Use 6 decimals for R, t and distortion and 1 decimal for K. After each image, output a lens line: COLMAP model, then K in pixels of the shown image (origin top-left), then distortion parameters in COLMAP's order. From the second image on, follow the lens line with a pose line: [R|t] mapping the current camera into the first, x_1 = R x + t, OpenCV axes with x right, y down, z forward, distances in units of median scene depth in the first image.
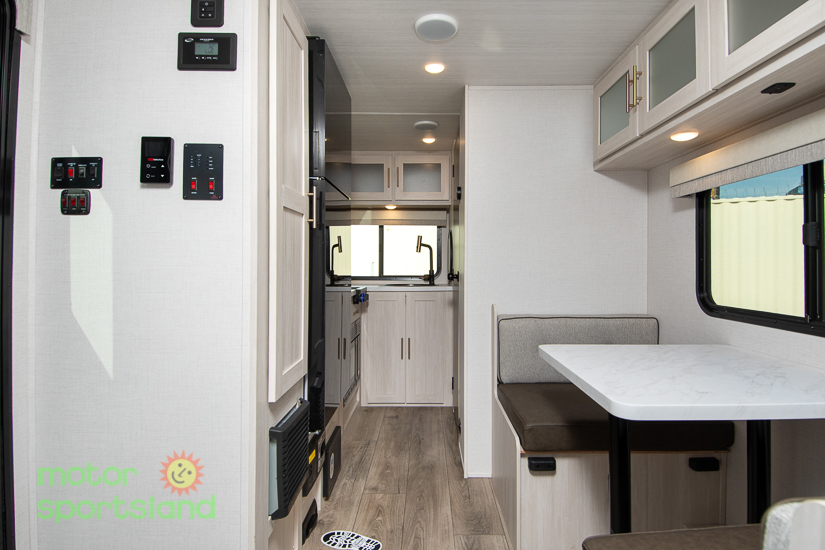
lens RADIAL K [[441.1, 0, 415.6], [0, 441.1, 261.4], [0, 0, 1]] dist [0.031900, -0.057990]
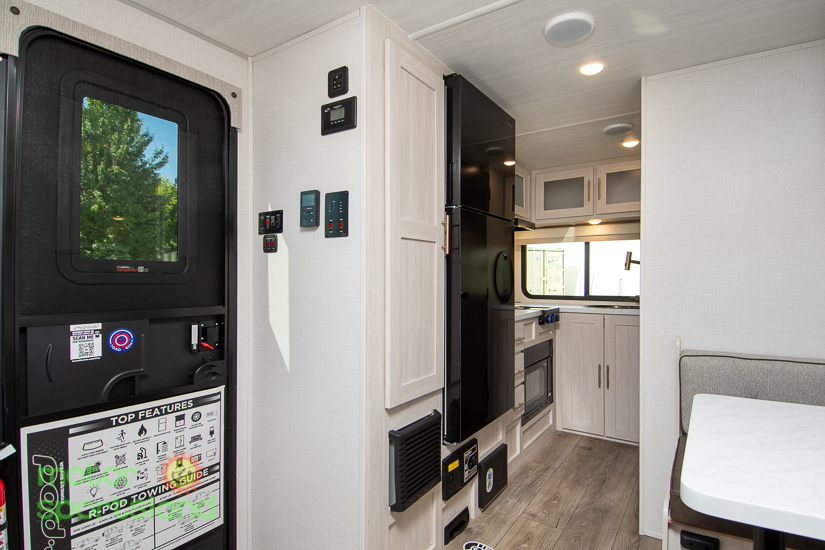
lens RADIAL K [[429.1, 0, 413.1], [0, 429.1, 281.3], [0, 0, 1]] dist [0.001341, -0.000965]
pose [[0.832063, 0.001497, -0.554679, 0.226604], [0.004511, 0.999945, 0.009467, -0.015772], [0.554663, -0.010379, 0.832011, 0.071337]]
